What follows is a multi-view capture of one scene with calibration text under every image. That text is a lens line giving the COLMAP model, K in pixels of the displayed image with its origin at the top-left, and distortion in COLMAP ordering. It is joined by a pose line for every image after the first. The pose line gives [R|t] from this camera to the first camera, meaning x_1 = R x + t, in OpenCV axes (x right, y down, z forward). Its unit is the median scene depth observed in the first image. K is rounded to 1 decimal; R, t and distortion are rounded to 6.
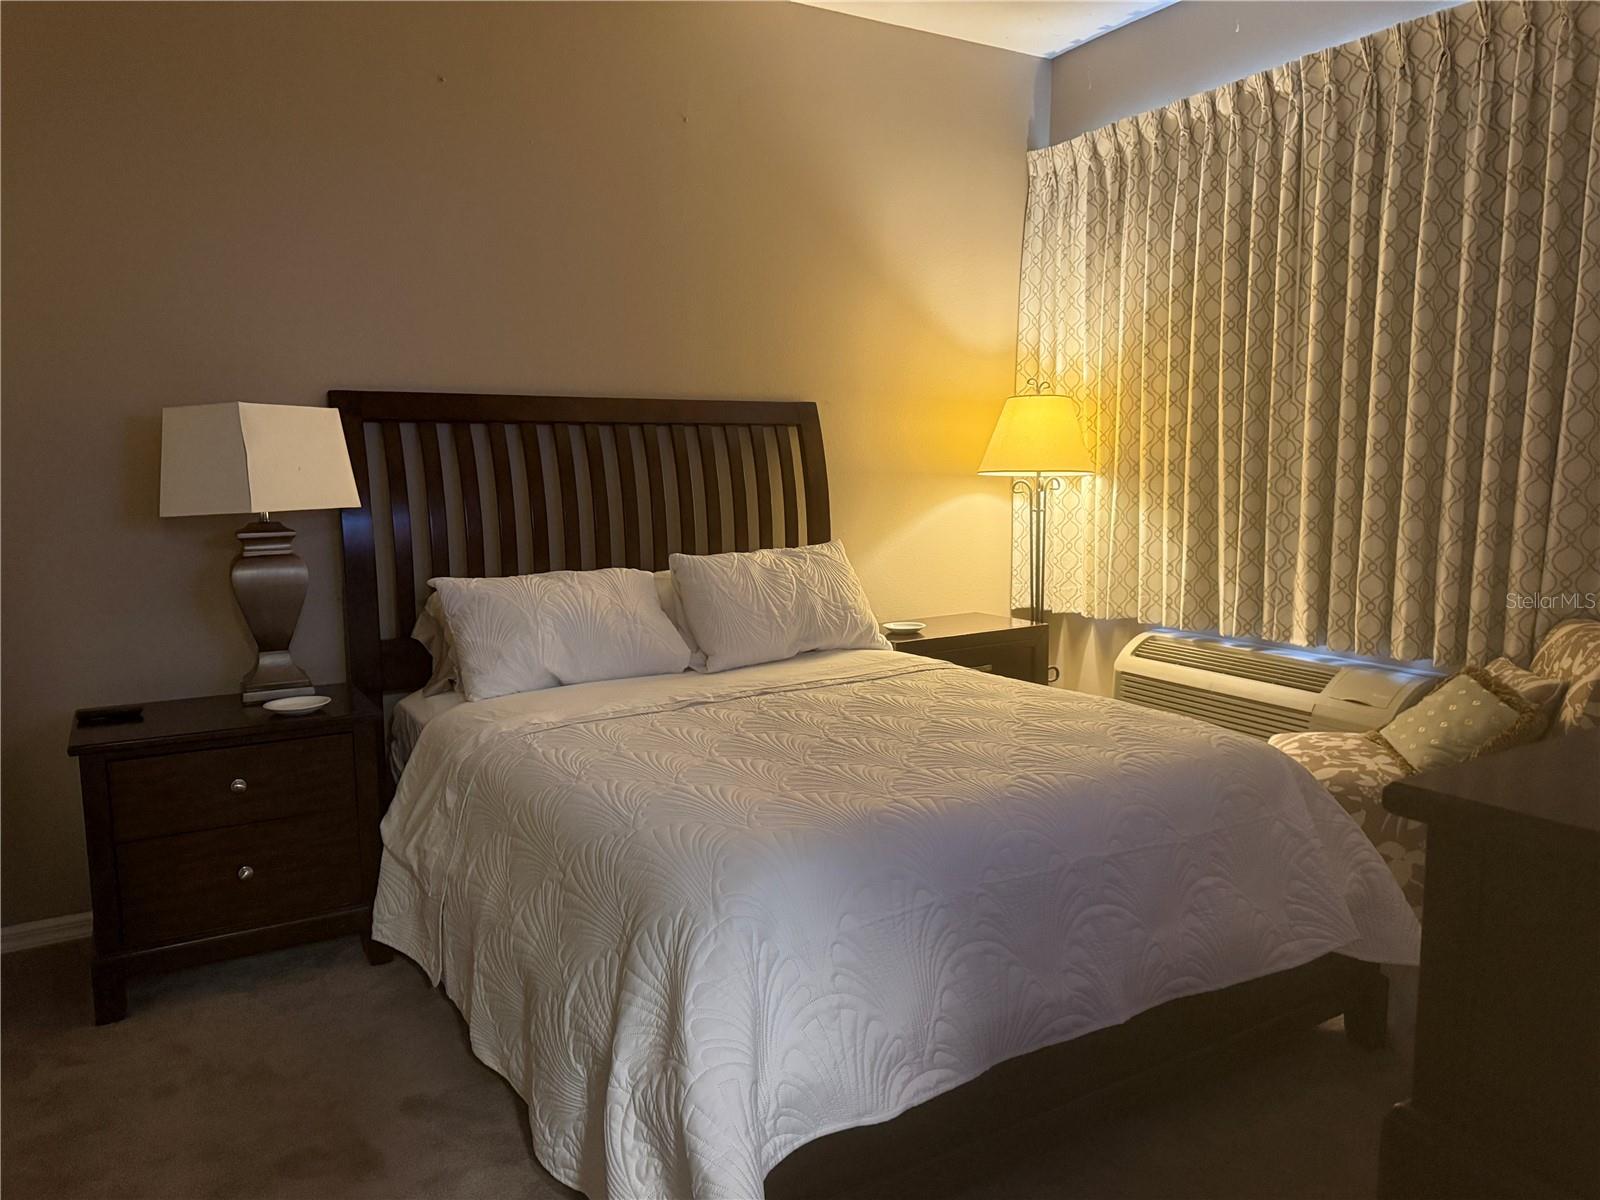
lens RADIAL K [[1126.7, 0, 800.0], [0, 1126.7, 591.5], [0, 0, 1]] dist [0.058804, -0.063028]
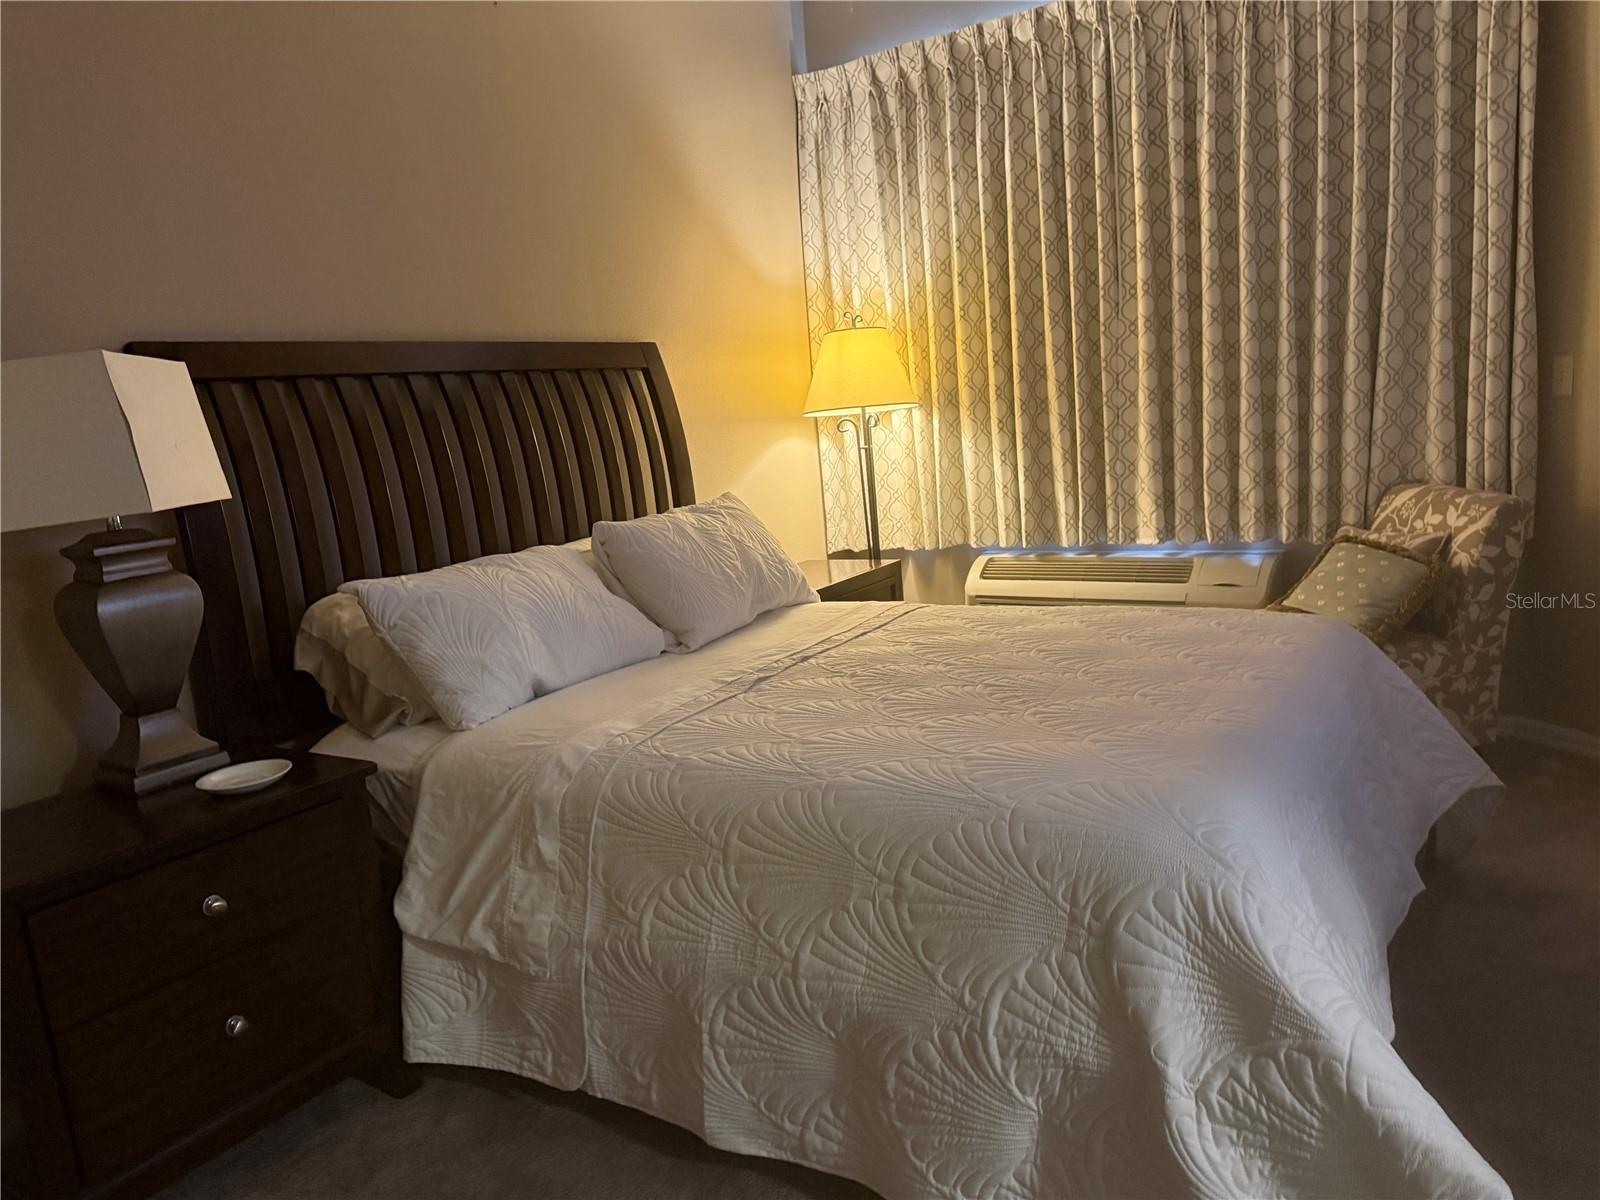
lens RADIAL K [[1126.7, 0, 792.1], [0, 1126.7, 603.7], [0, 0, 1]] dist [0.058804, -0.063028]
pose [[0.894215, -0.141543, 0.424672, -0.346119], [0.128112, 0.989932, 0.060183, -0.005426], [-0.428914, 0.000590, 0.903345, 0.174064]]
